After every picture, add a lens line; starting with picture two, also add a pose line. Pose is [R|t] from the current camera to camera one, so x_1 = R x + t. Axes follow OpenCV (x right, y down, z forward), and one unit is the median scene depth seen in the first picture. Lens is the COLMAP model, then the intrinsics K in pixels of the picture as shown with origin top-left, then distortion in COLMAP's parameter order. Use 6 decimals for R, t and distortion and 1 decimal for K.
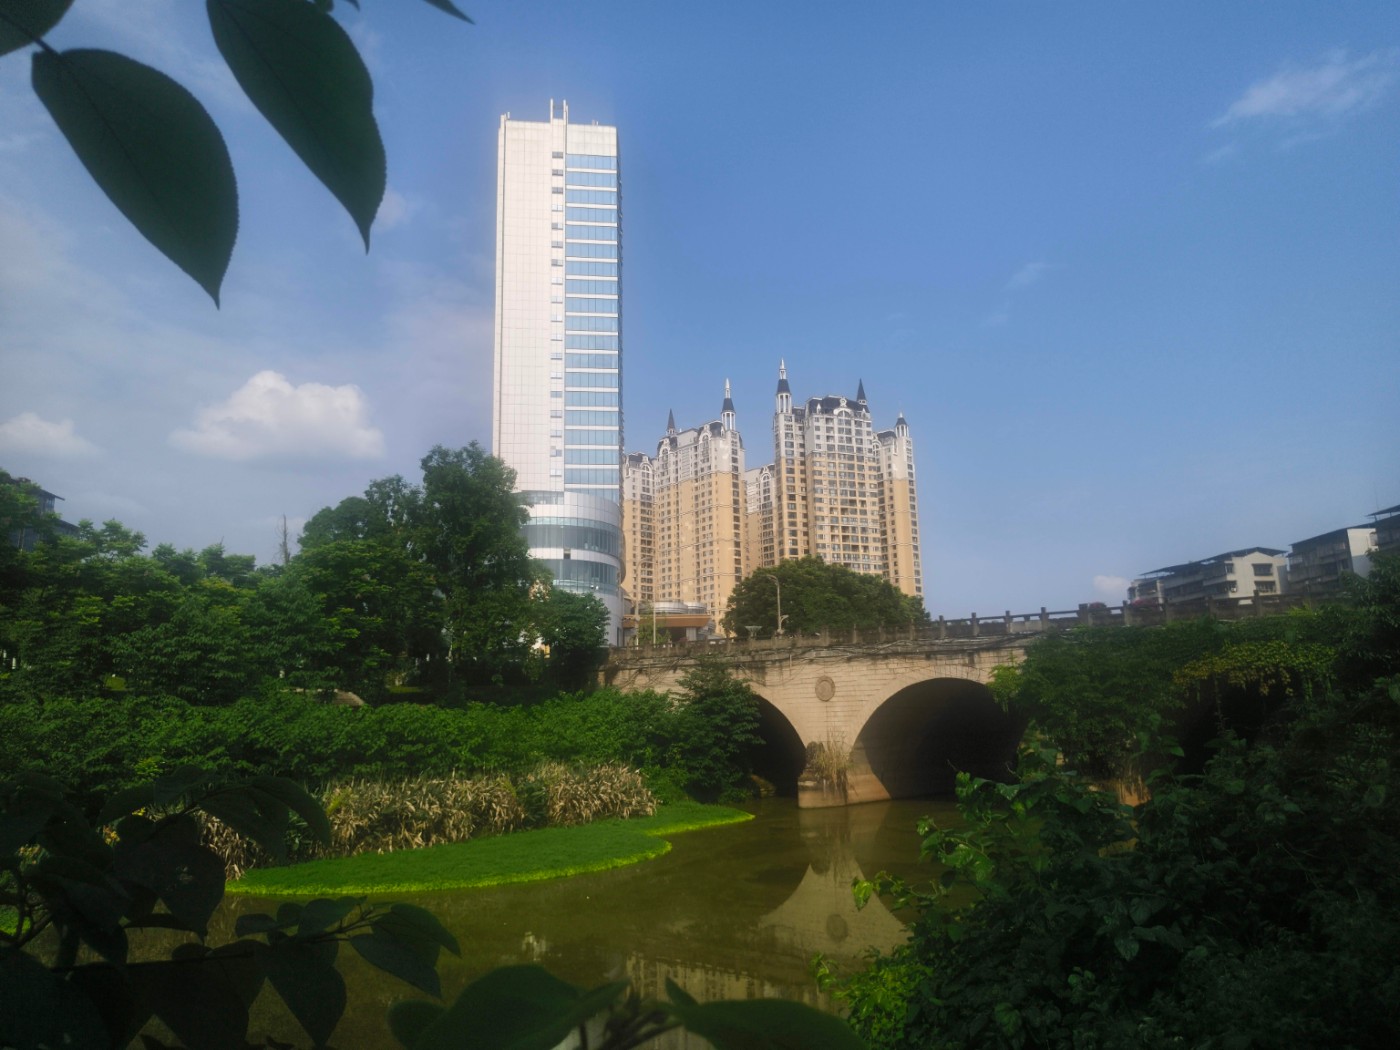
lens RADIAL K [[978.0, 0, 700.0], [0, 978.0, 525.0], [0, 0, 1]] dist [0.049620, -0.001781]
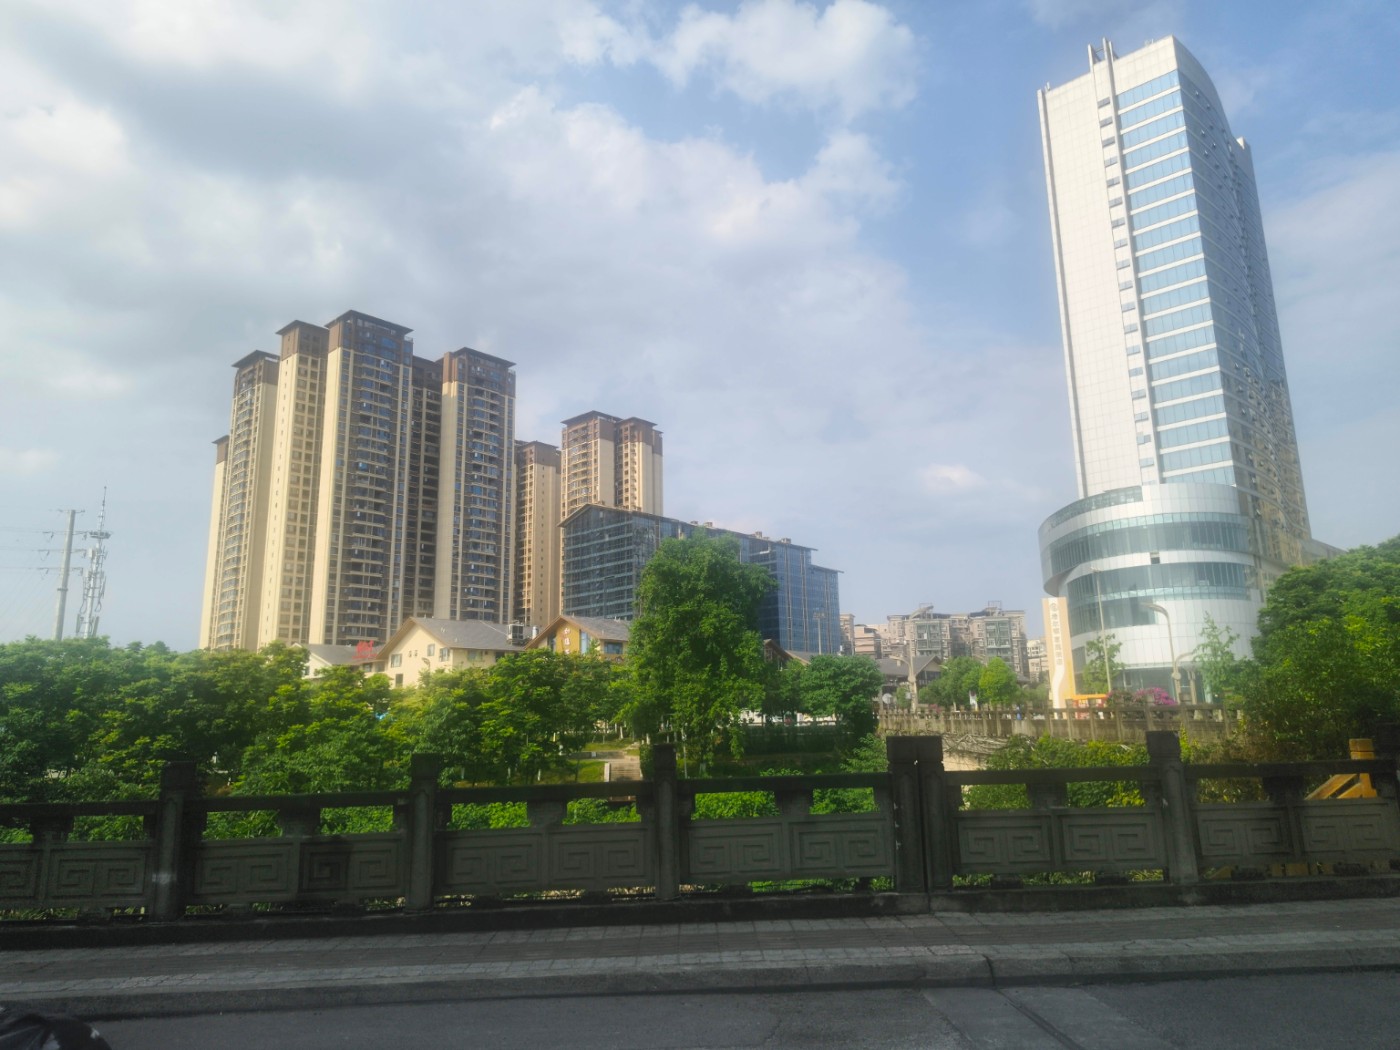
lens RADIAL K [[961.9, 0, 700.0], [0, 961.9, 525.0], [0, 0, 1]] dist [0.046497, -0.053842]
pose [[0.644376, -0.149751, -0.749903, 0.133433], [0.157876, 0.985564, -0.061152, -0.005174], [0.748234, -0.078987, 0.658716, 0.081076]]
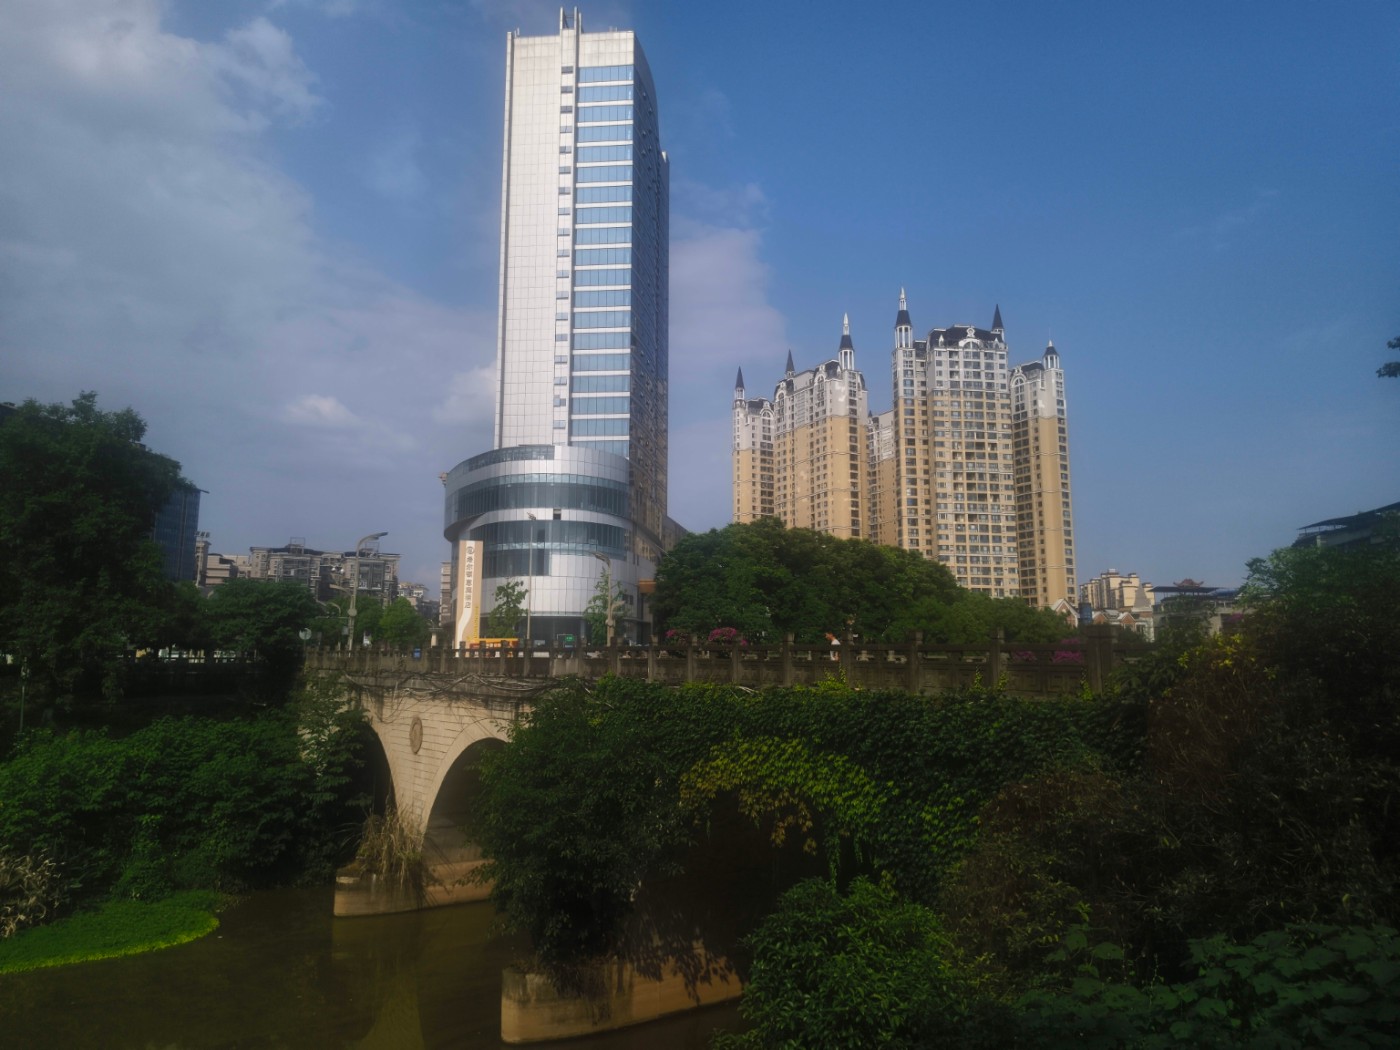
lens RADIAL K [[961.9, 0, 700.0], [0, 961.9, 525.0], [0, 0, 1]] dist [0.046497, -0.053842]
pose [[0.973570, -0.007289, -0.228271, 0.106825], [0.019908, 0.998395, 0.053024, -0.002708], [0.227518, -0.056167, 0.972153, 0.088089]]
